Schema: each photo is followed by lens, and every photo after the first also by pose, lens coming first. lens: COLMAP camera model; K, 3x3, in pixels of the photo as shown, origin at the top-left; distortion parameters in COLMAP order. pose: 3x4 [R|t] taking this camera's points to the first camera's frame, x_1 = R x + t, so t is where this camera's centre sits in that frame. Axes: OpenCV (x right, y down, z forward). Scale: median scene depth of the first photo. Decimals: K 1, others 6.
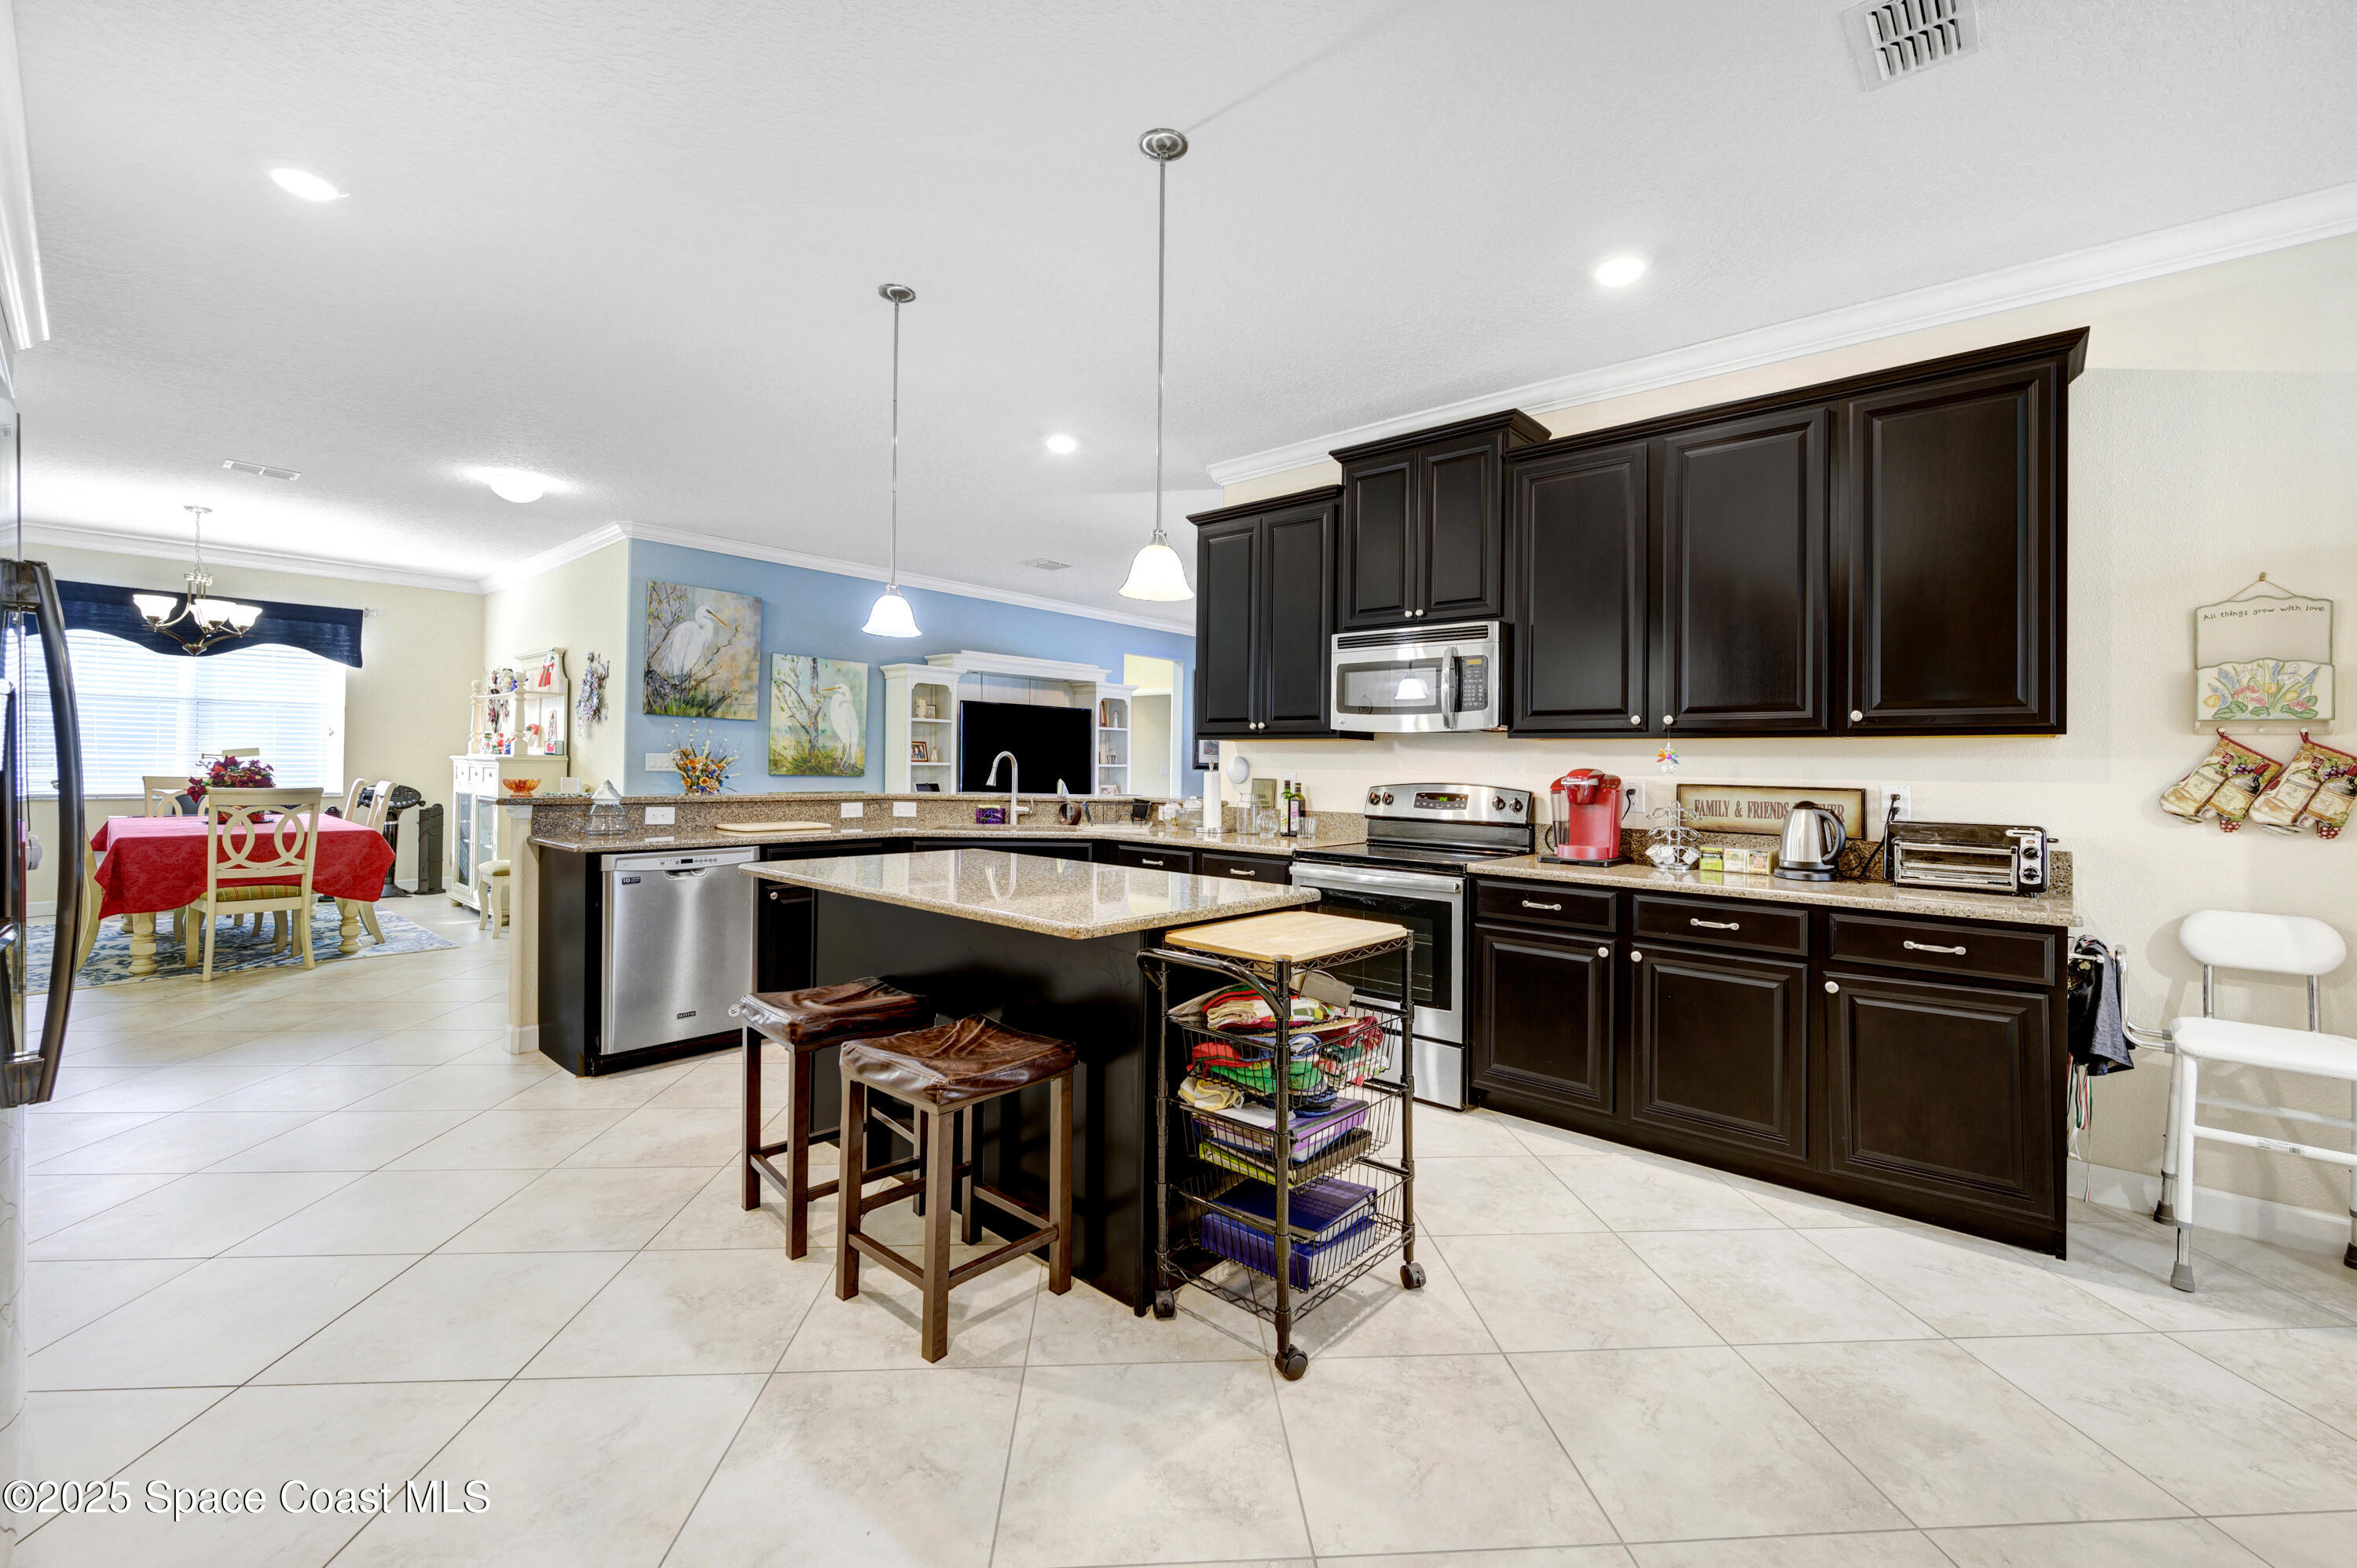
lens RADIAL K [[950.6, 0, 1226.8], [0, 950.6, 755.2], [0, 0, 1]] dist [-0.001765, -0.000703]
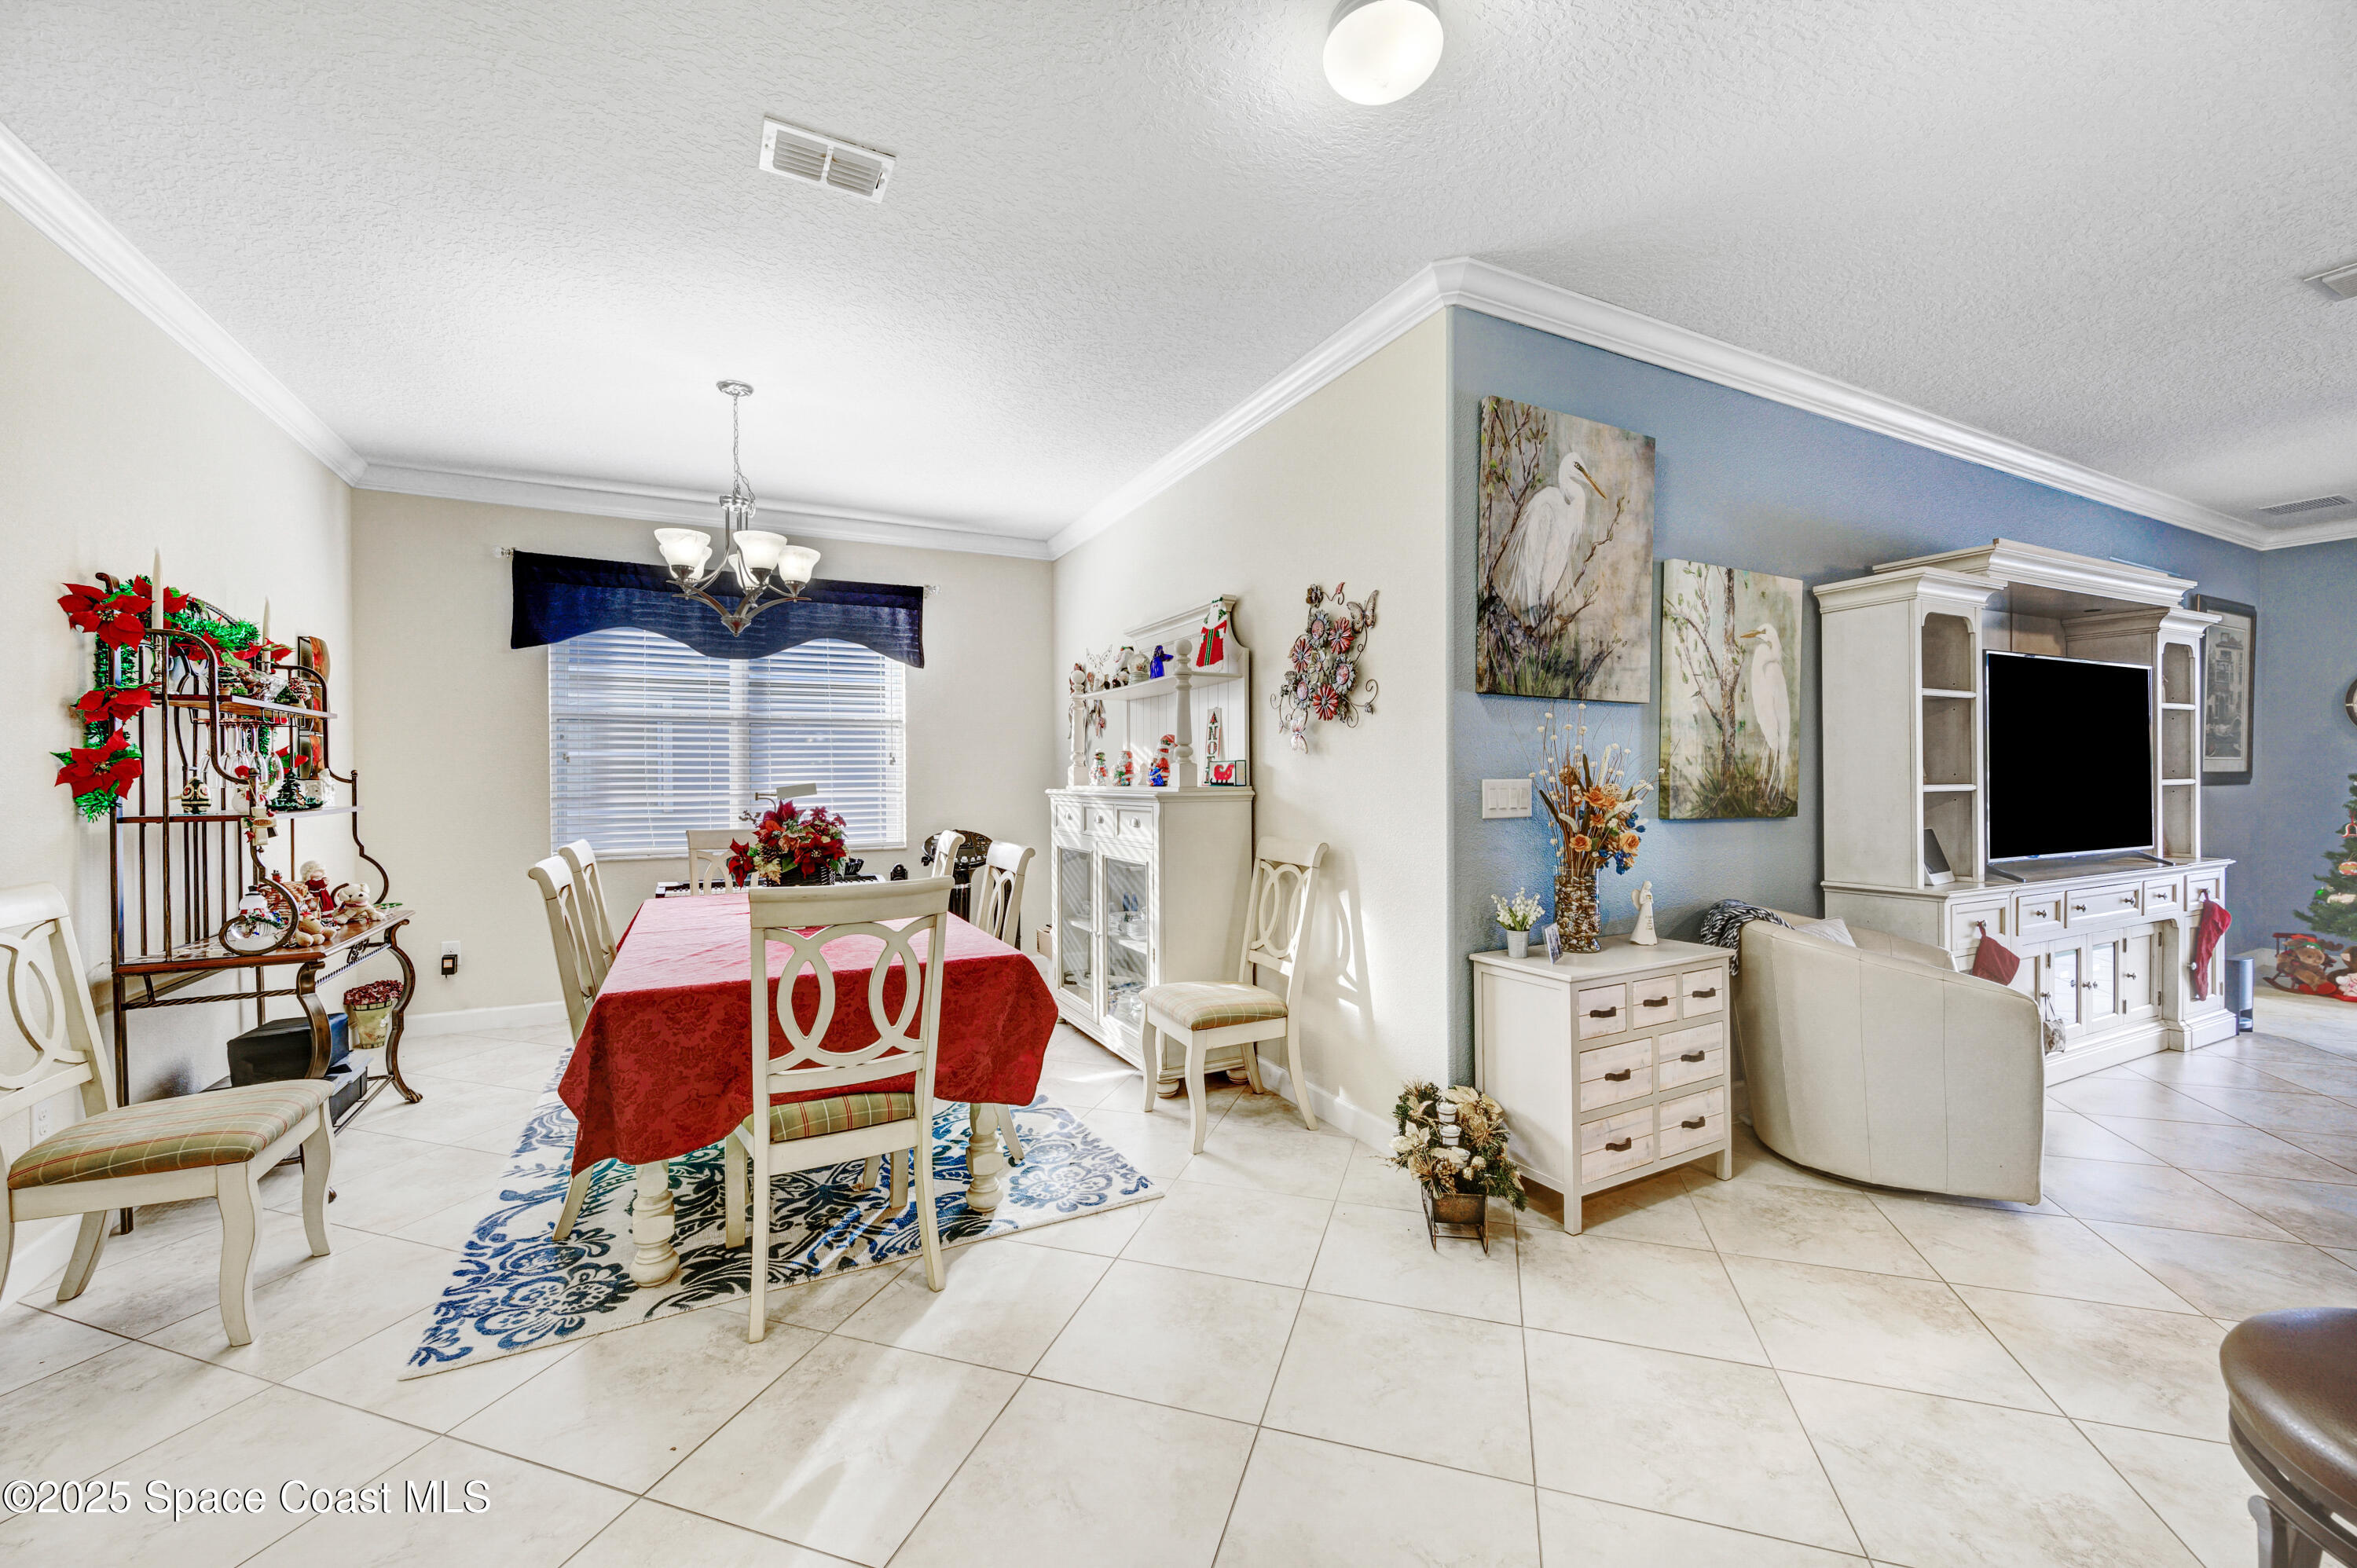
lens RADIAL K [[950.6, 0, 1220.7], [0, 950.6, 767.4], [0, 0, 1]] dist [-0.001765, -0.000703]
pose [[0.928906, -0.026767, -0.369347, -0.770271], [0.025312, 0.999641, -0.008784, -0.009843], [0.369449, -0.001190, 0.929250, 0.730013]]
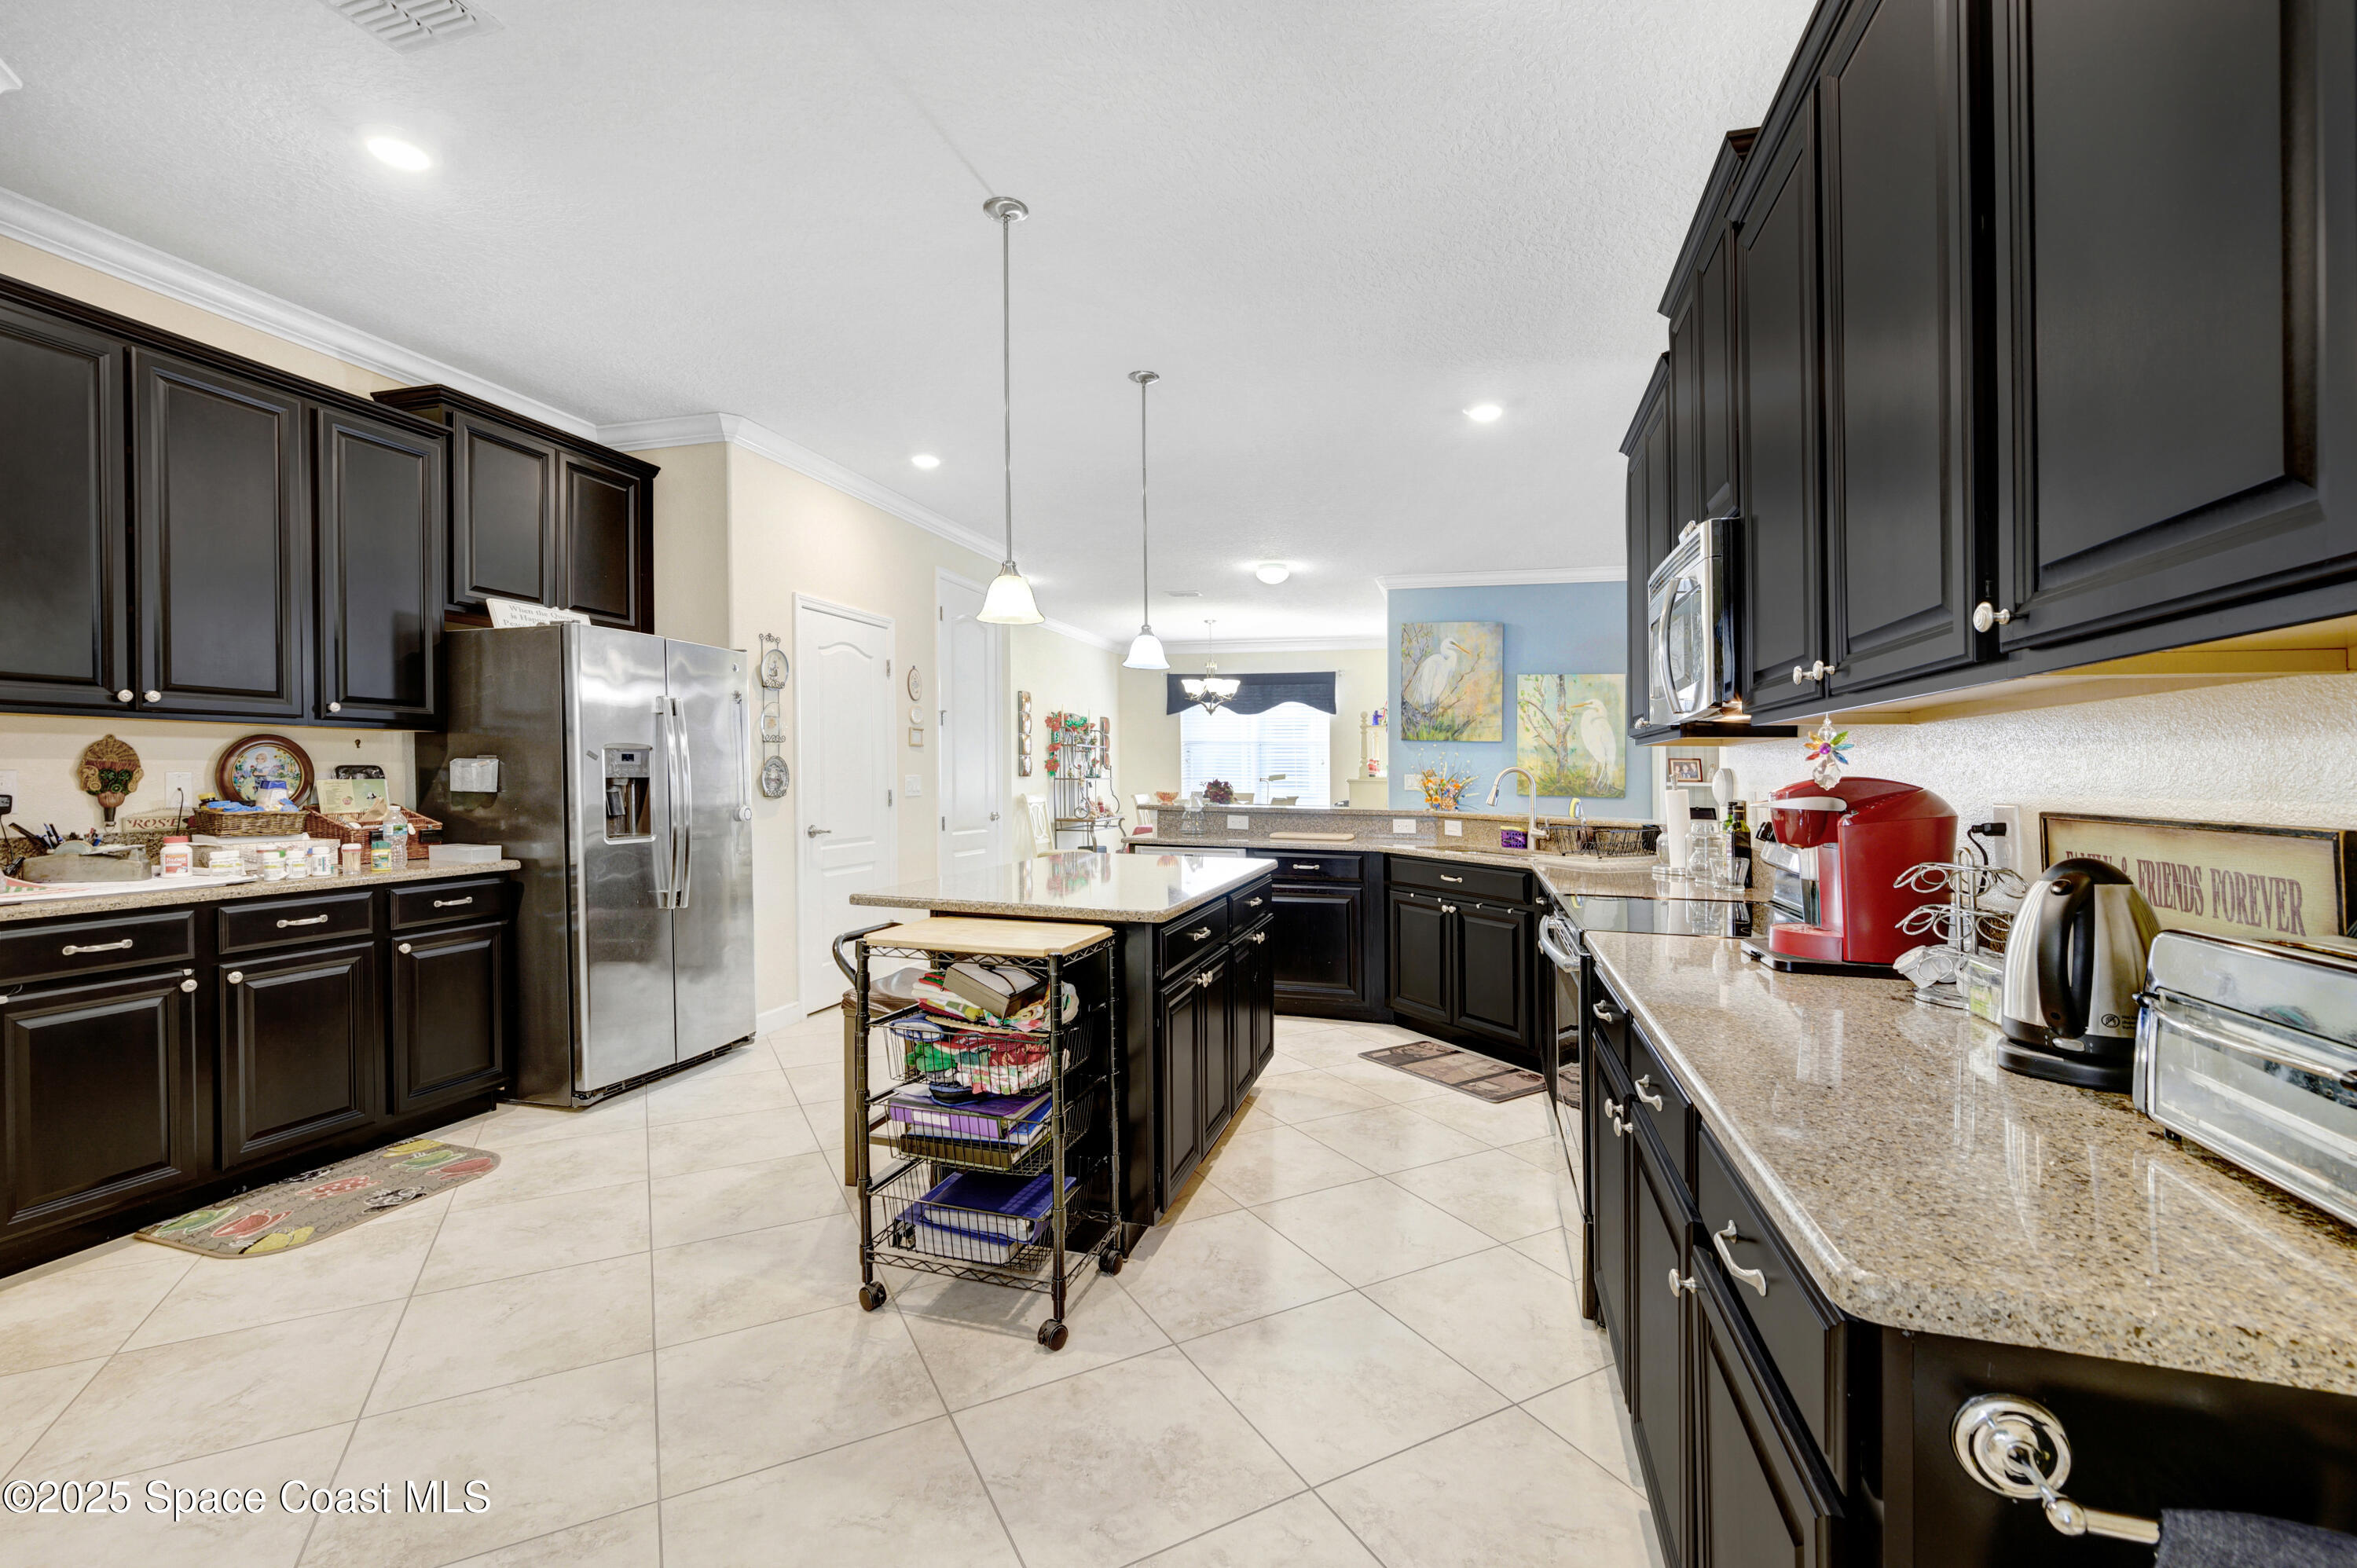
lens RADIAL K [[1013.5, 0, 1155.1], [0, 1013.5, 766.2], [0, 0, 1]] dist [0.001734, 0.000026]
pose [[0.394557, -0.016672, -0.918720, 0.537419], [0.002427, 0.999851, -0.017102, 0.011034], [0.918868, 0.004518, 0.394539, 0.336462]]
